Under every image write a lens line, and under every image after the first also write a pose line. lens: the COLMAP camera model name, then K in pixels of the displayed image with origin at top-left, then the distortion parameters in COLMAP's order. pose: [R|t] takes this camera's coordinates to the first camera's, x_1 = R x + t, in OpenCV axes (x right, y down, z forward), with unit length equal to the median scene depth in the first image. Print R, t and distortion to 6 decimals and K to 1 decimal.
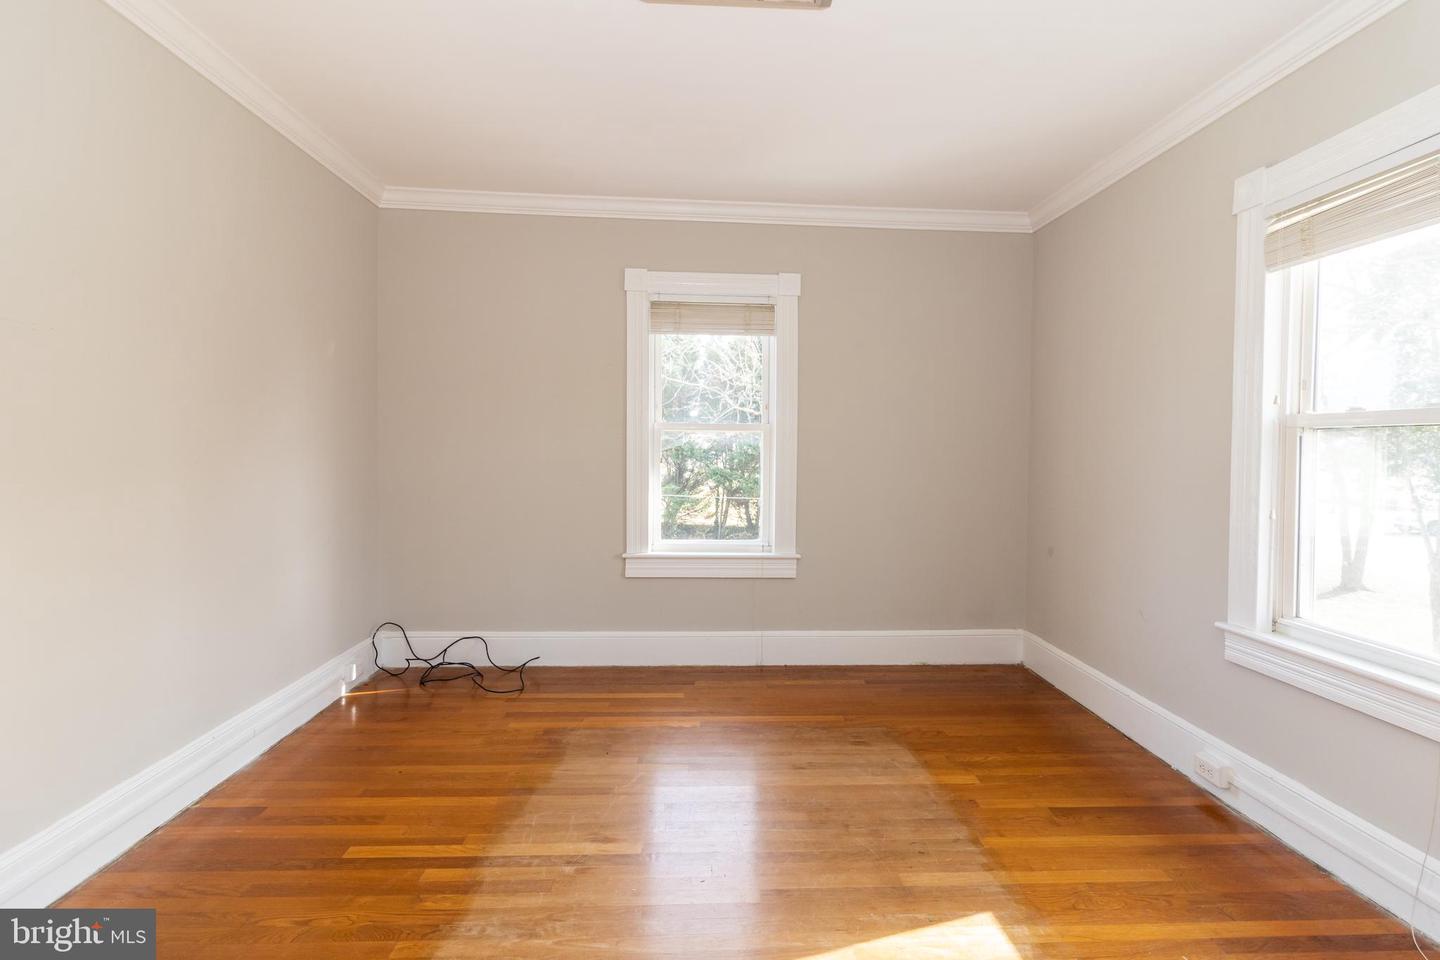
lens RADIAL K [[672.6, 0, 731.3], [0, 672.6, 458.5], [0, 0, 1]] dist [-0.000718, -0.000171]
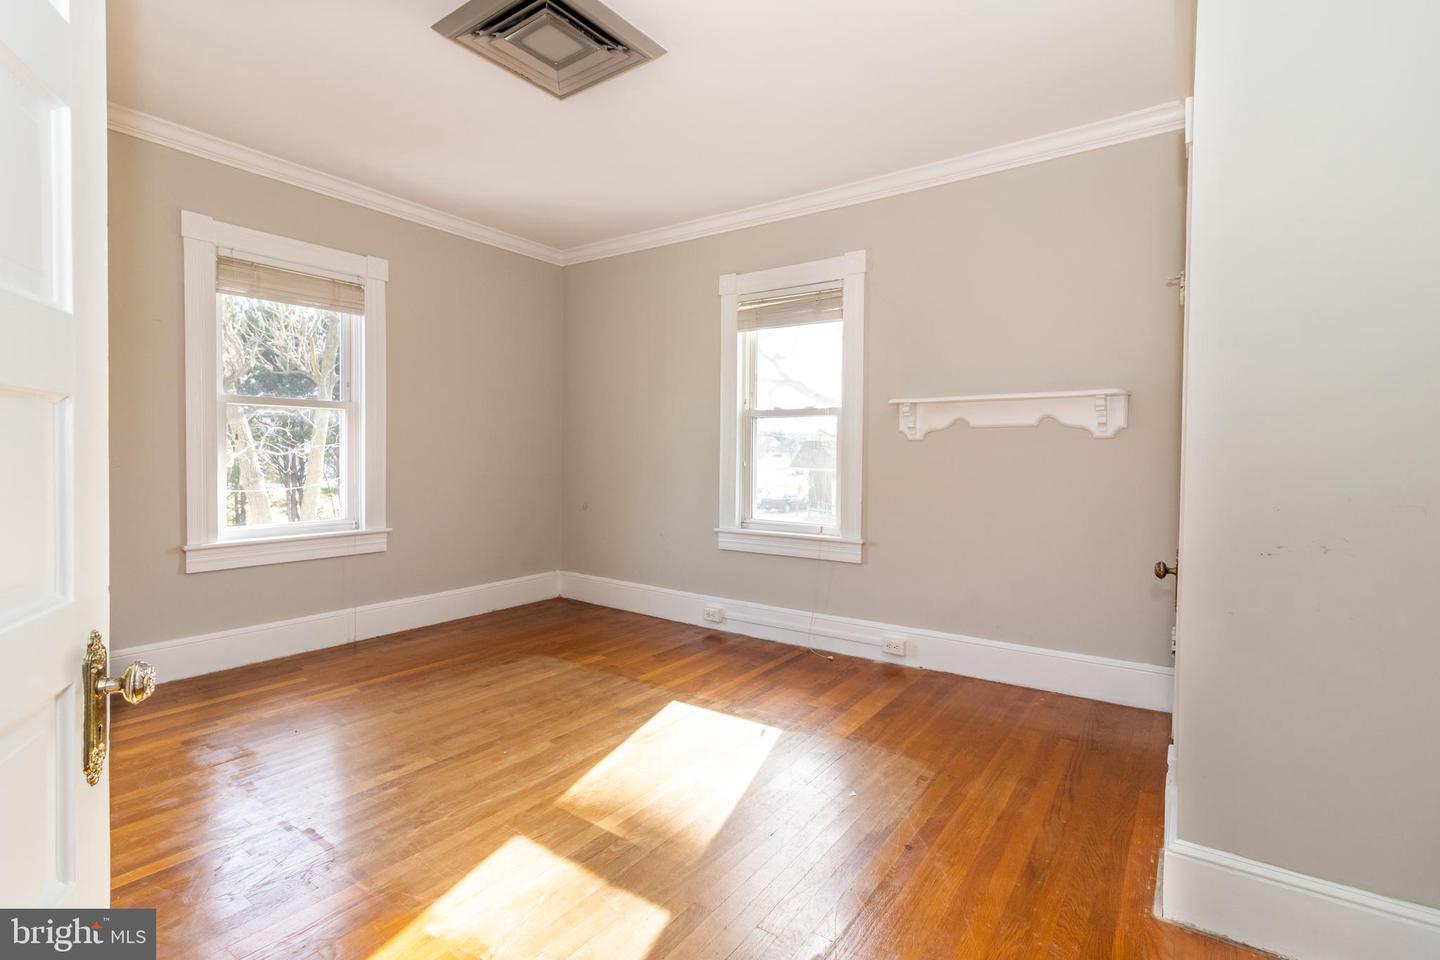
lens RADIAL K [[672.6, 0, 731.3], [0, 672.6, 458.5], [0, 0, 1]] dist [-0.000718, -0.000171]
pose [[0.613949, -0.013958, 0.789222, -0.542141], [0.010862, 0.999898, 0.009234, 0.041138], [-0.789271, 0.002903, 0.614038, -0.089133]]
